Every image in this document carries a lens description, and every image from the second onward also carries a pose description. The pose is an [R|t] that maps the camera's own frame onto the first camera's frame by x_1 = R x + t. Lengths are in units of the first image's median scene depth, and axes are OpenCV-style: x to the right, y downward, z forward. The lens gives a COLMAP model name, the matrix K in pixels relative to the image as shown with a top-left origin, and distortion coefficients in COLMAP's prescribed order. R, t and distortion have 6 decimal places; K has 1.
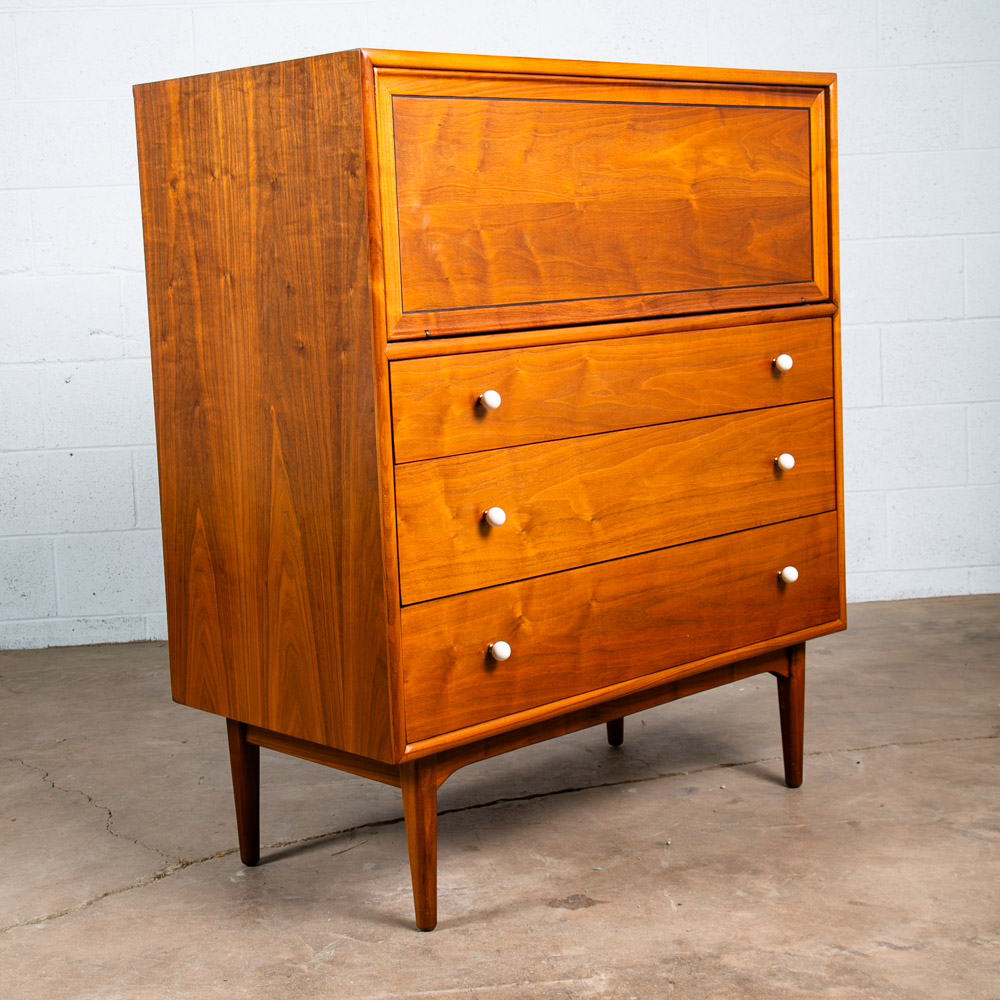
lens RADIAL K [[1794.8, 0, 496.2], [0, 1794.8, 476.6], [0, 0, 1]] dist [0.069195, 0.000000]
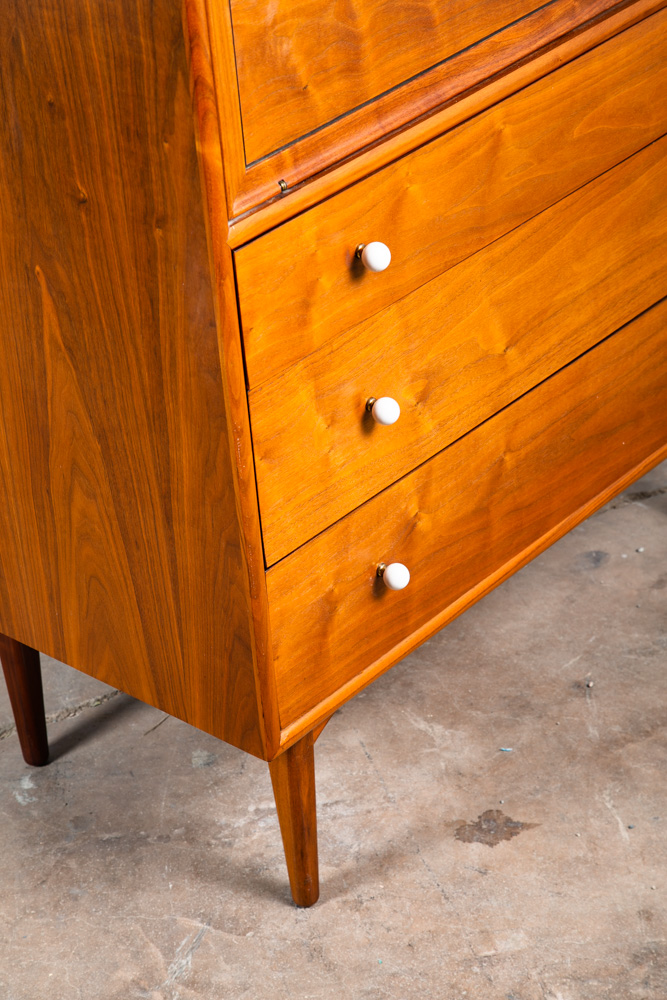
lens RADIAL K [[2272.3, 0, 329.3], [0, 2272.3, 509.7], [0, 0, 1]] dist [0.409056, 0.000000]
pose [[0.994430, -0.078461, 0.070381, -0.081224], [0.042803, 0.910810, 0.410601, -0.284819], [-0.096320, -0.405302, 0.909095, 0.183515]]
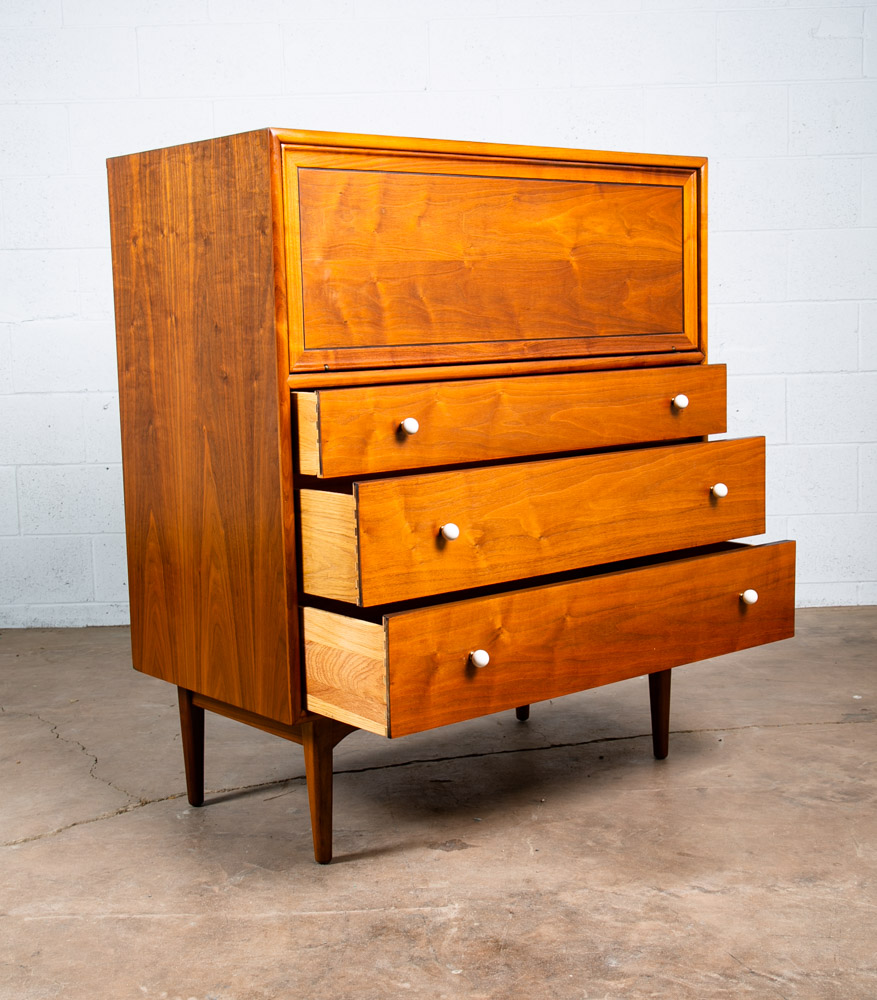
lens RADIAL K [[1503.2, 0, 455.3], [0, 1503.2, 525.0], [0, 0, 1]] dist [0.015138, 0.000000]
pose [[0.997997, 0.026070, -0.057644, 0.098570], [-0.025209, 0.999560, 0.015610, 0.007038], [0.058025, -0.014125, 0.998215, 0.002788]]
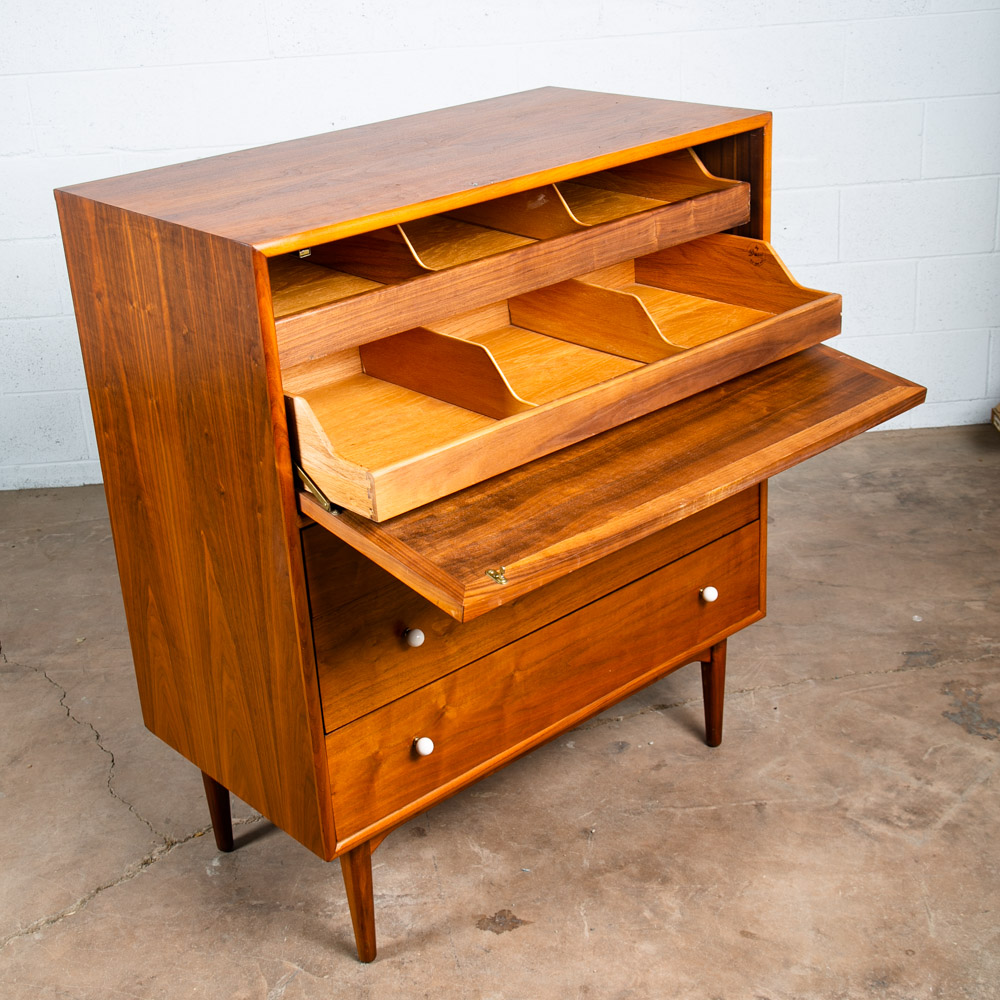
lens RADIAL K [[1534.4, 0, 495.0], [0, 1534.4, 476.7], [0, 0, 1]] dist [0.028366, 0.000000]
pose [[0.999398, -0.002681, -0.034578, 0.074206], [0.012123, 0.961114, 0.275886, -0.301435], [0.032494, -0.276139, 0.960568, 0.145404]]
